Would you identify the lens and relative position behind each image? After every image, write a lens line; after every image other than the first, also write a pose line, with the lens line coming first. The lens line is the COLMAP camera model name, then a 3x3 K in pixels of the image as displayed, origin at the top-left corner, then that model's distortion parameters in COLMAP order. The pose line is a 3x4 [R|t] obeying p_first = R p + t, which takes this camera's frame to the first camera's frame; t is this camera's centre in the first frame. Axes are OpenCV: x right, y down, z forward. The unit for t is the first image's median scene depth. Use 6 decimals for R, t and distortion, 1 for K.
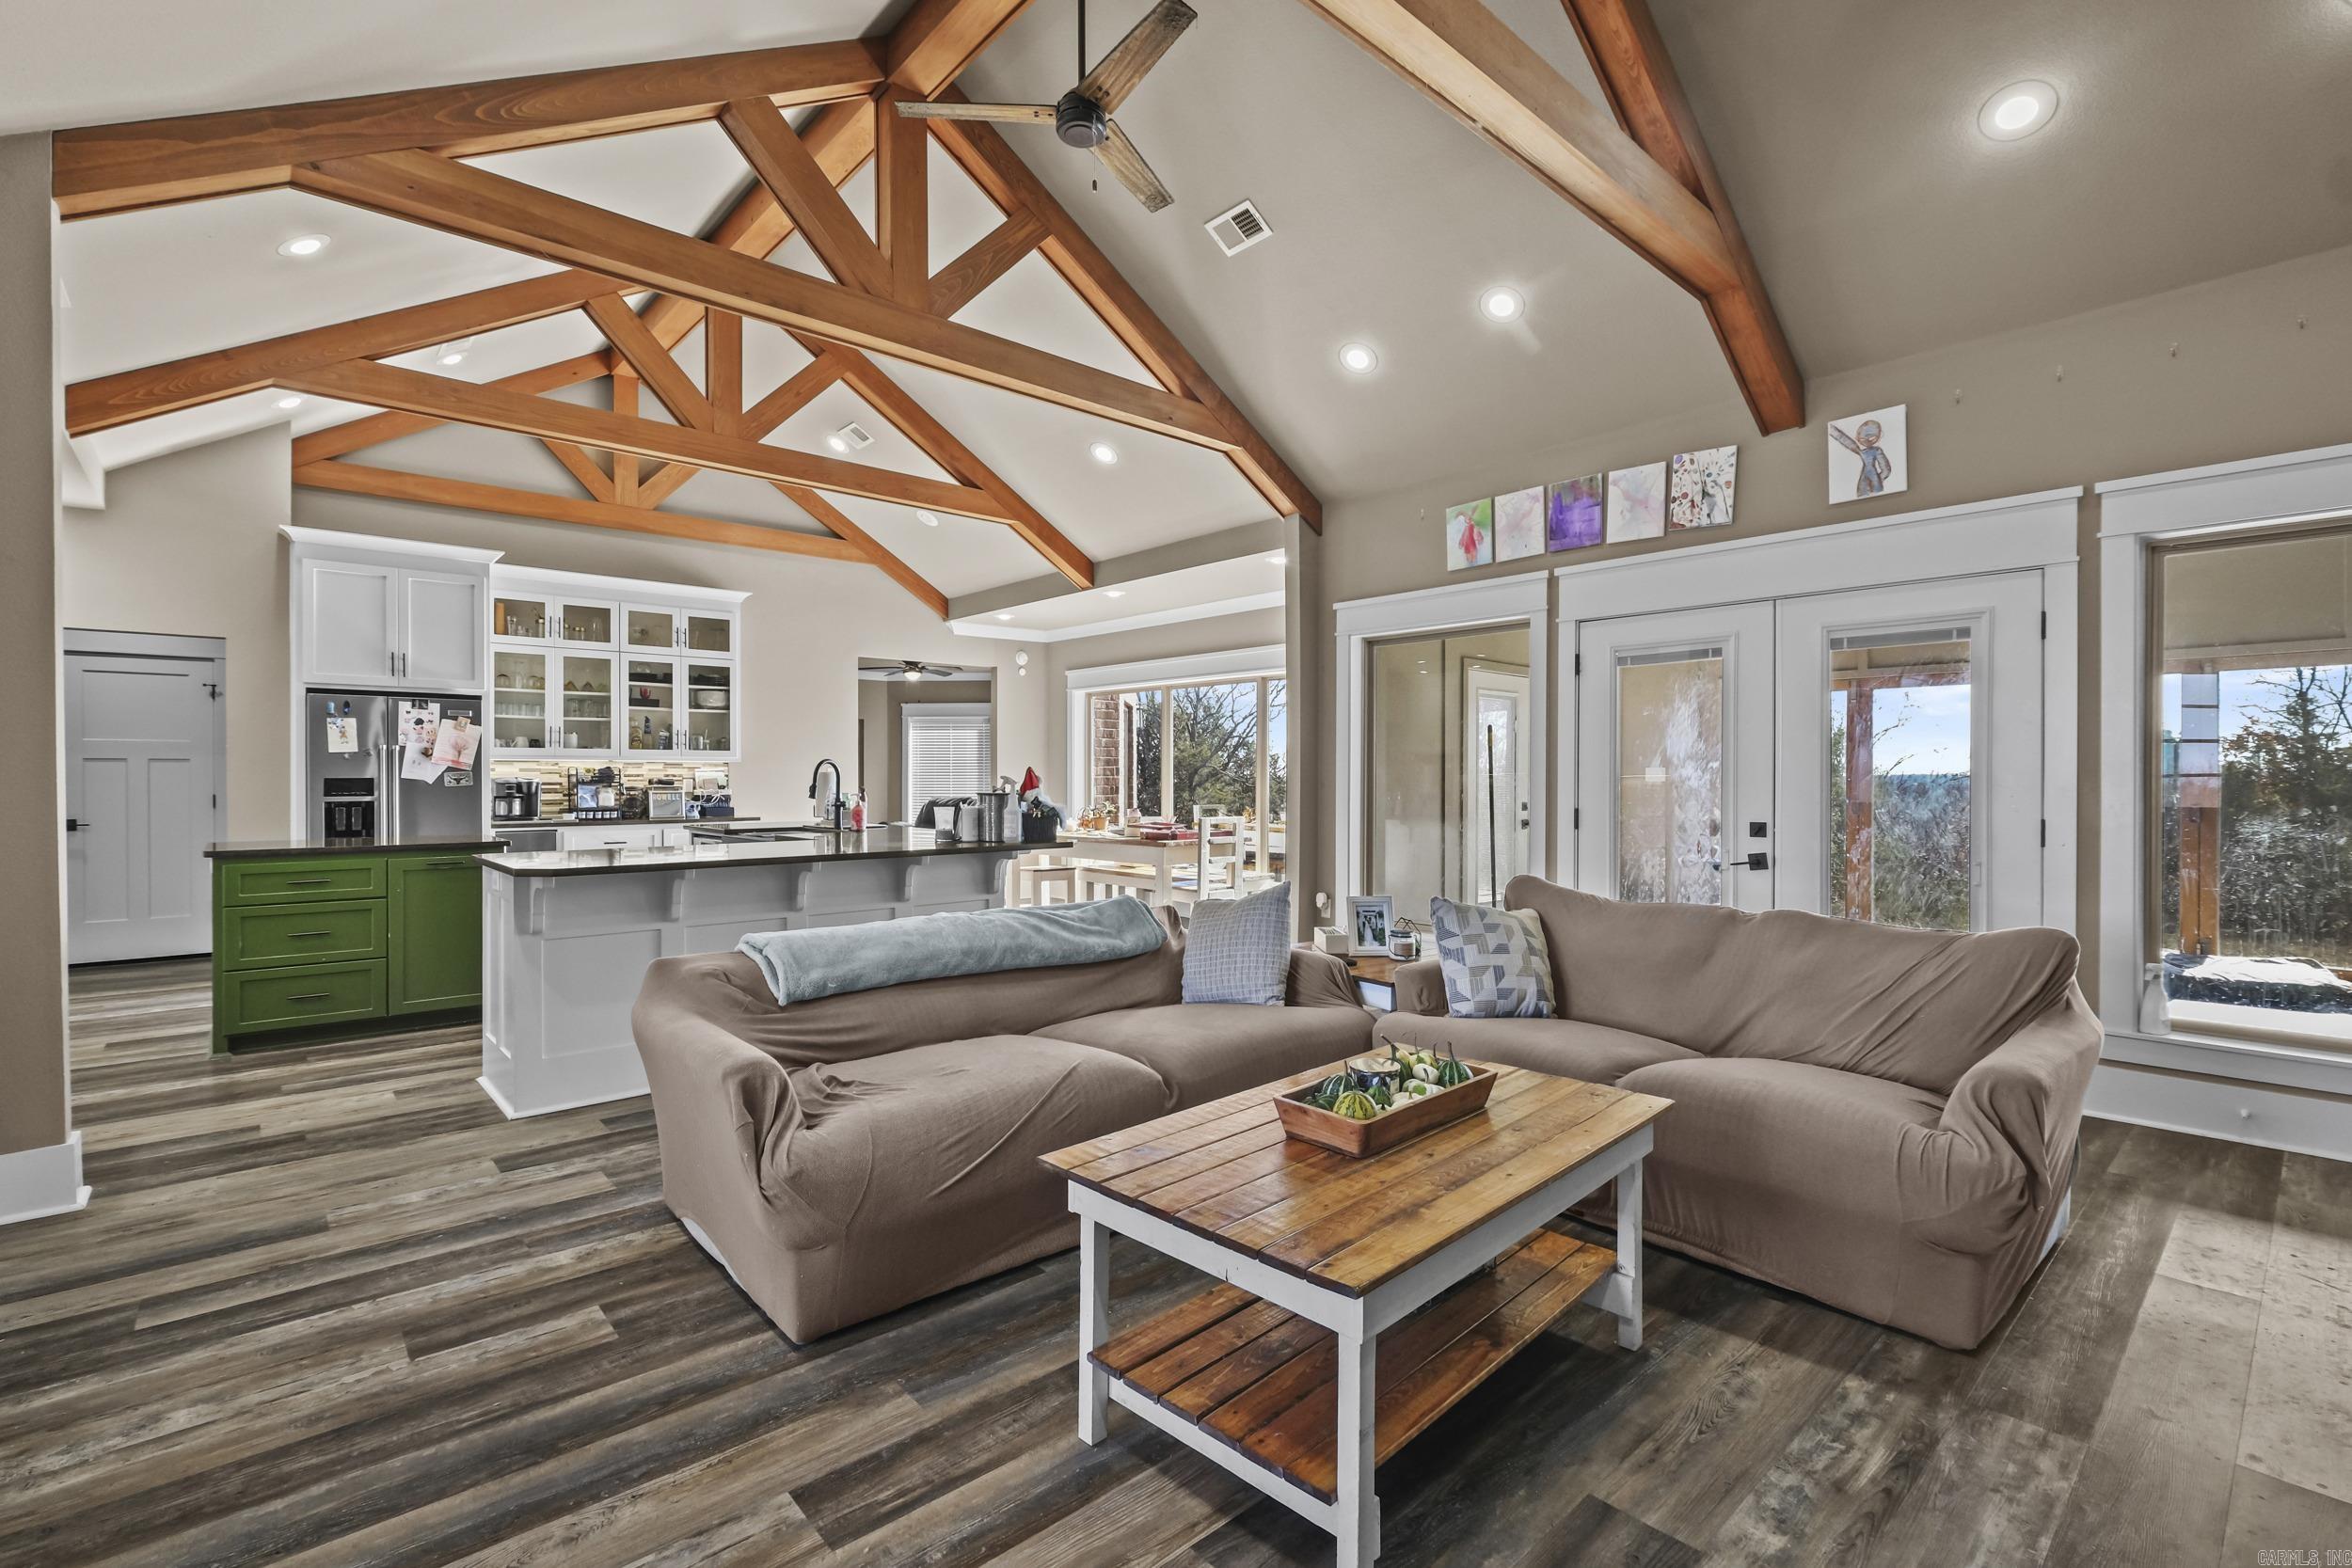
lens RADIAL K [[1046.7, 0, 1152.1], [0, 1046.7, 783.2], [0, 0, 1]] dist [-0.003459, 0.000392]
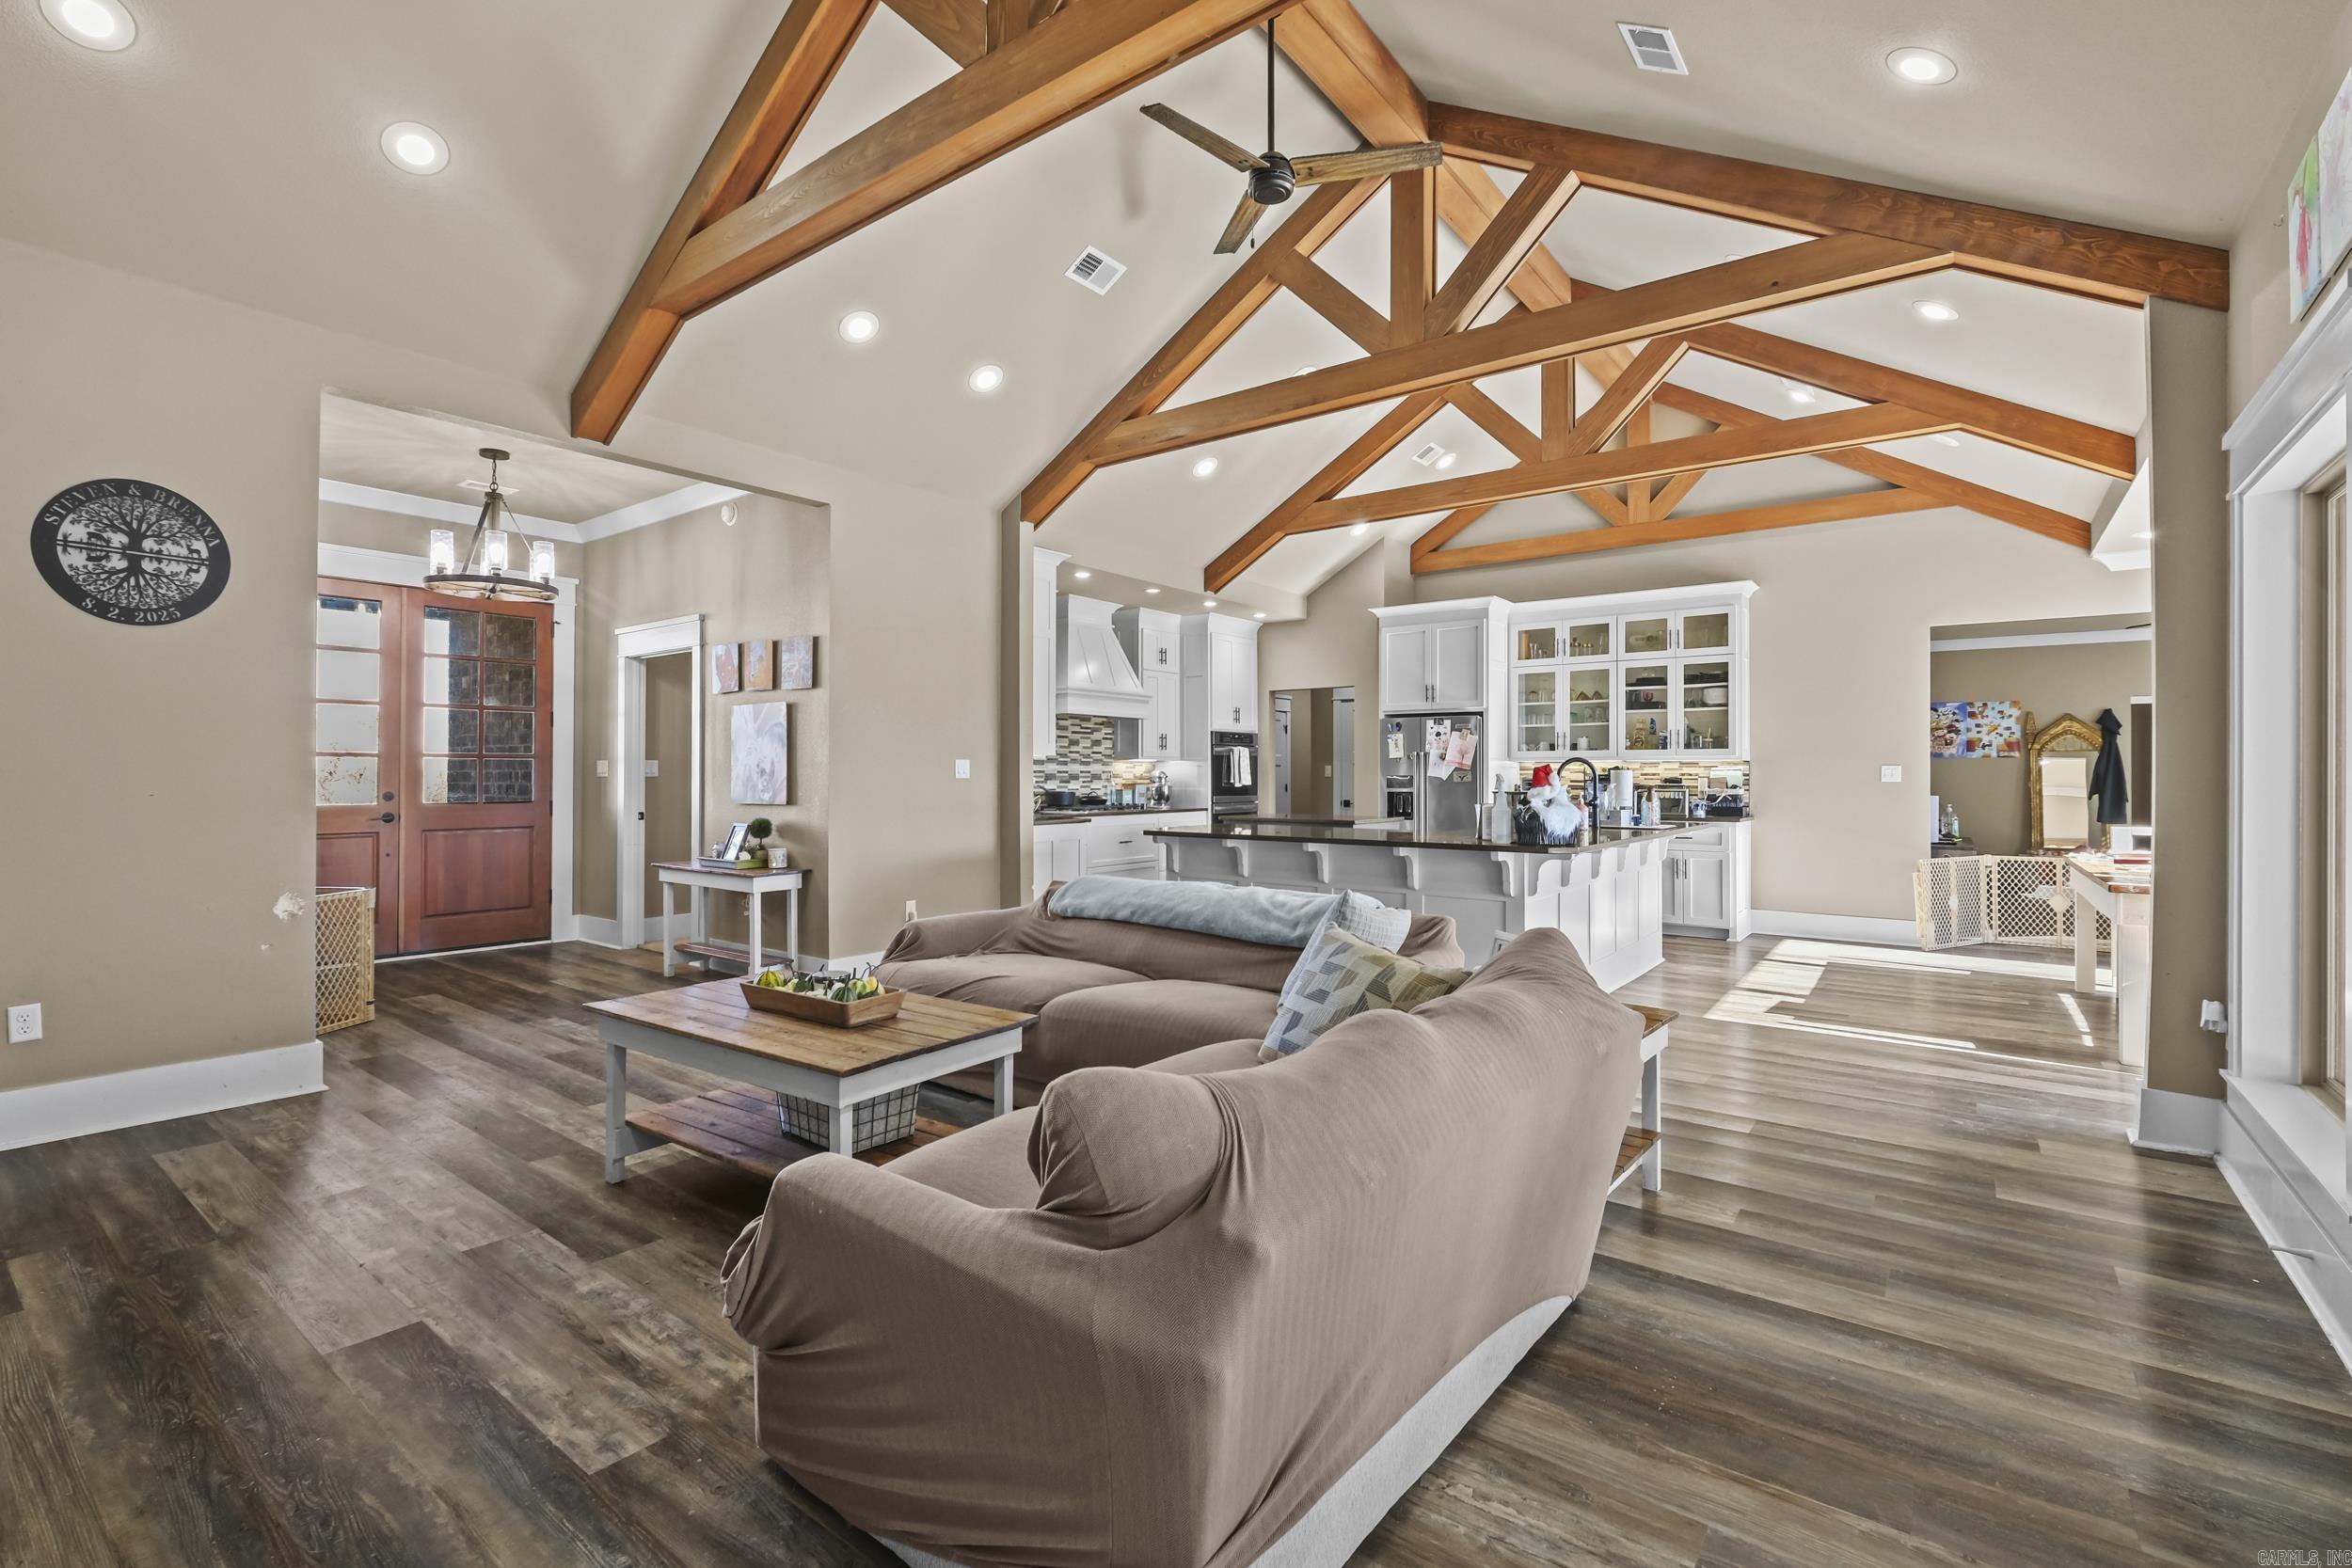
lens RADIAL K [[1043.1, 0, 1153.7], [0, 1043.1, 763.7], [0, 0, 1]] dist [-0.001563, 0.000059]
pose [[0.188463, -0.008852, -0.982040, 0.559423], [-0.009698, 0.999894, -0.010874, -0.002206], [0.982032, 0.011573, 0.188358, 0.381908]]
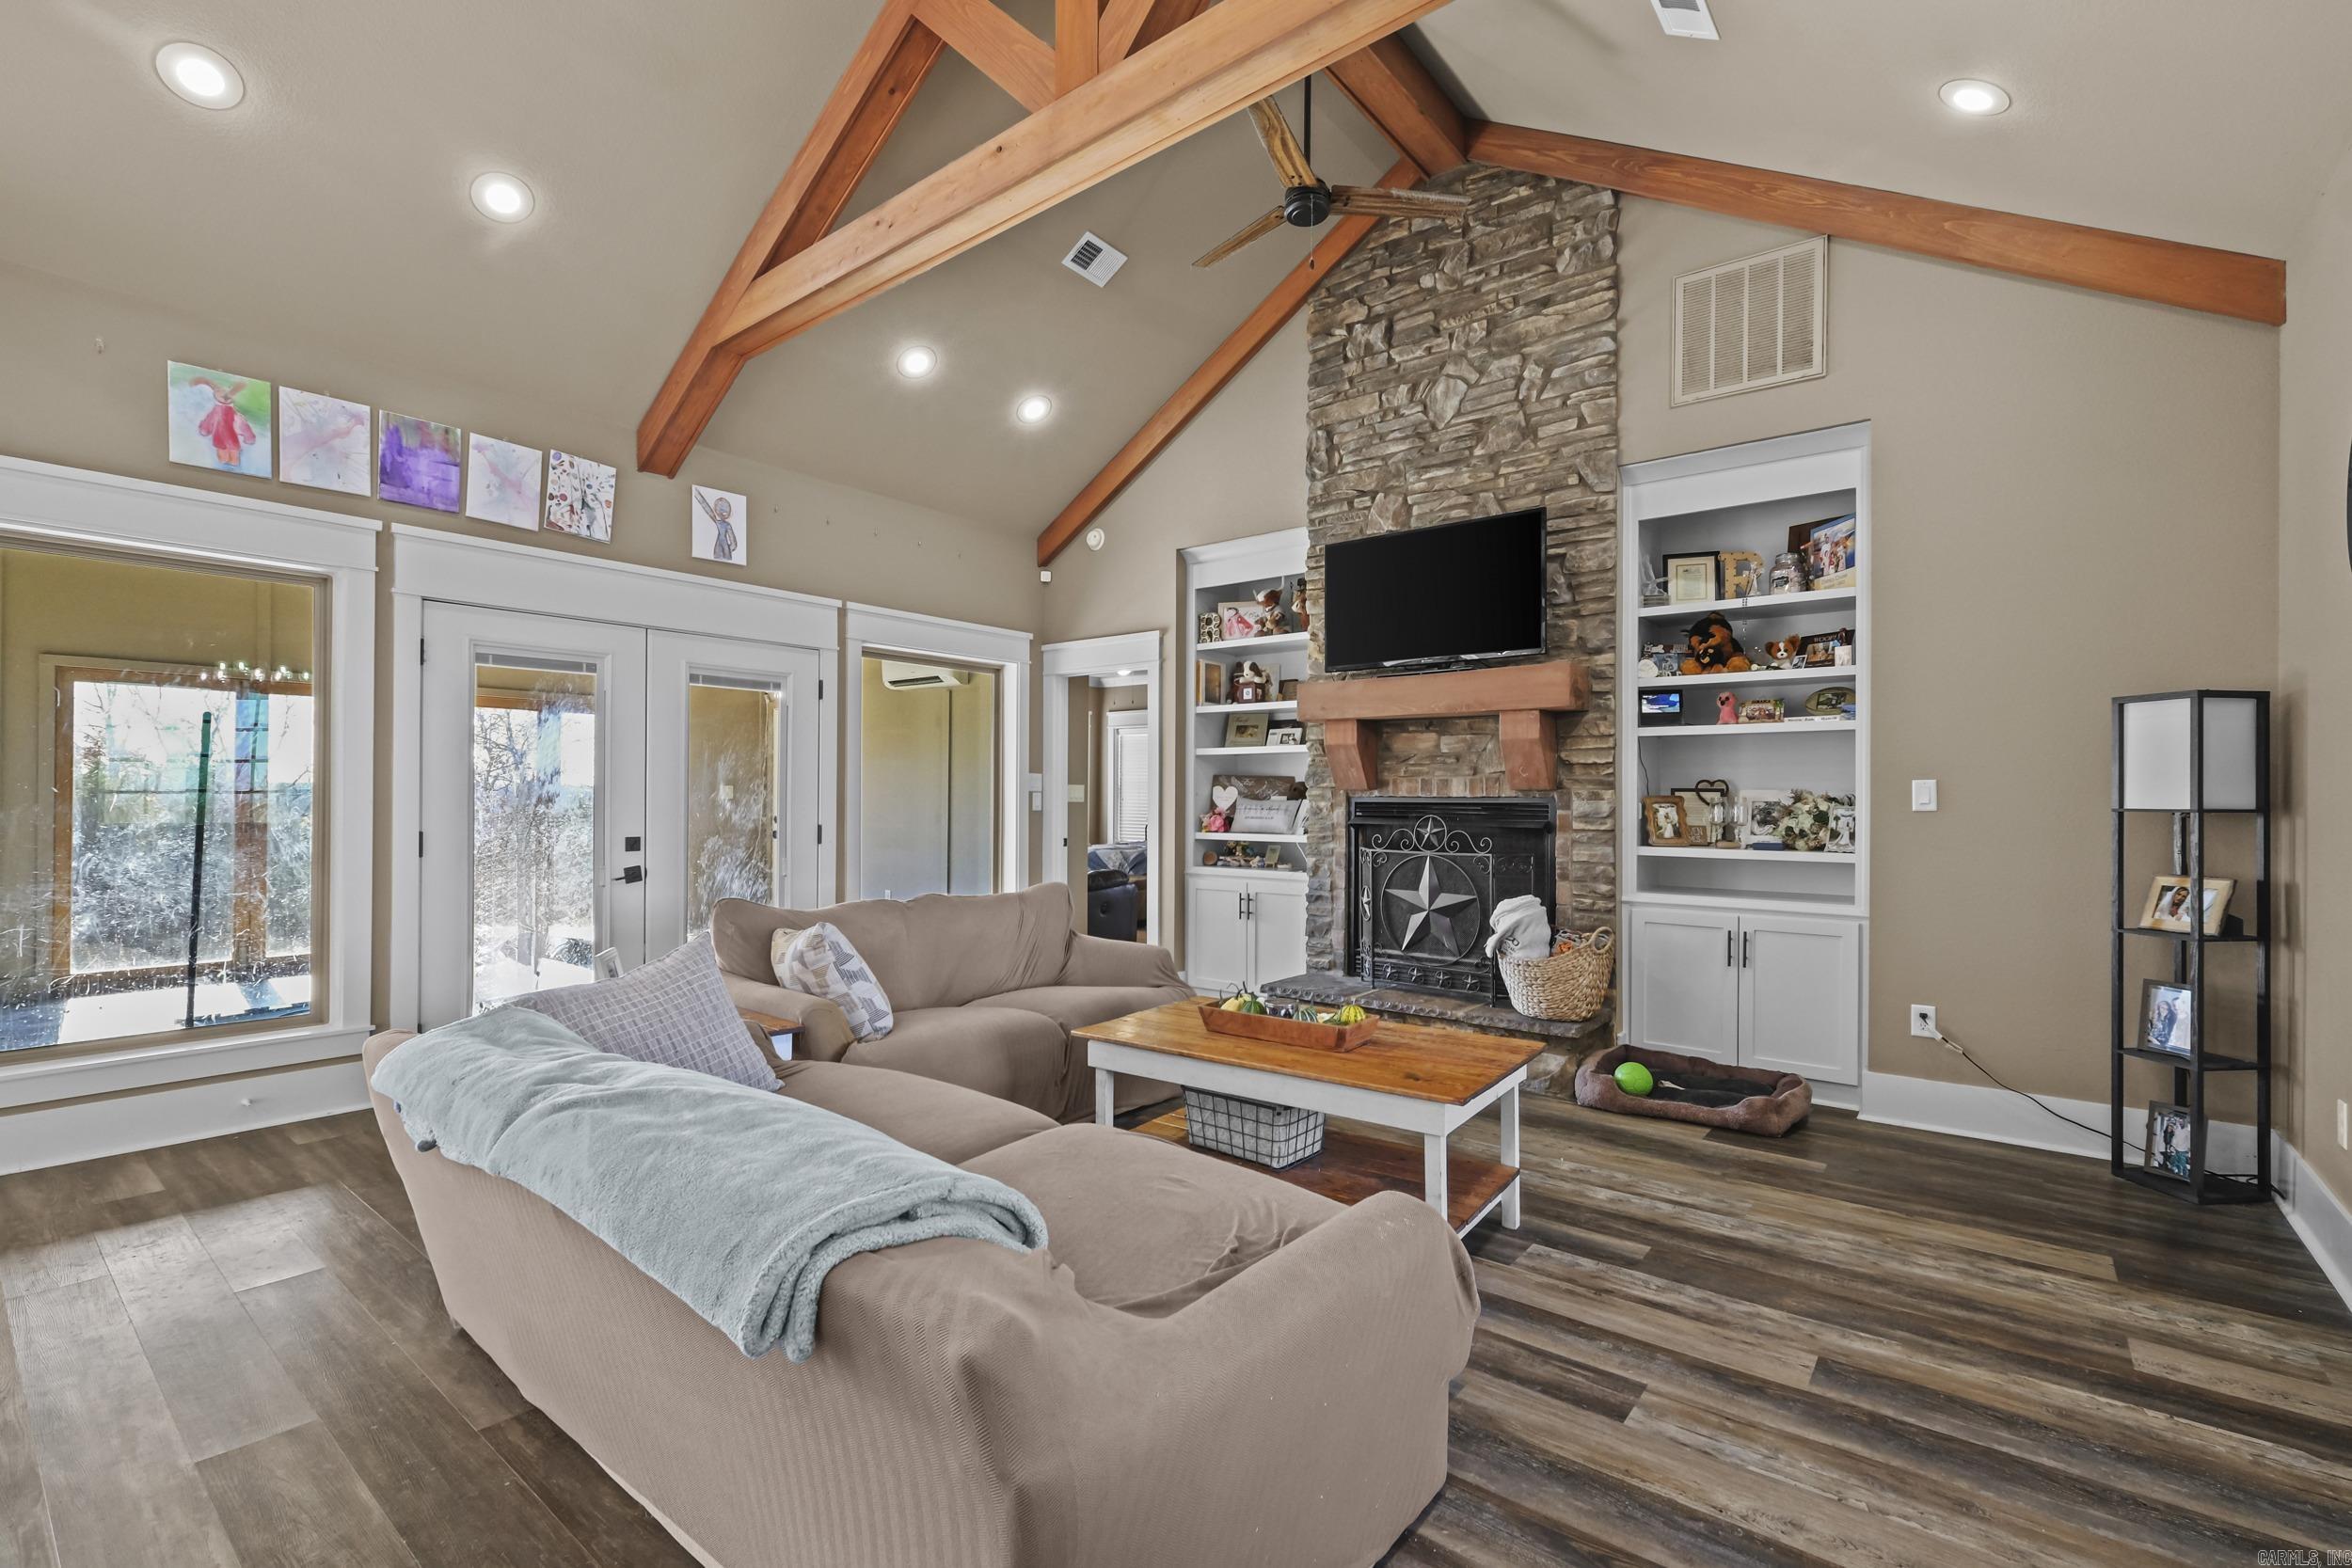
lens RADIAL K [[1039.0, 0, 1160.1], [0, 1039.0, 797.7], [0, 0, 1]] dist [-0.003034, 0.000056]
pose [[-0.167005, -0.000472, 0.985956, -0.376719], [-0.001547, 0.999999, 0.000217, -0.002349], [-0.985955, -0.001489, -0.167005, 0.459716]]
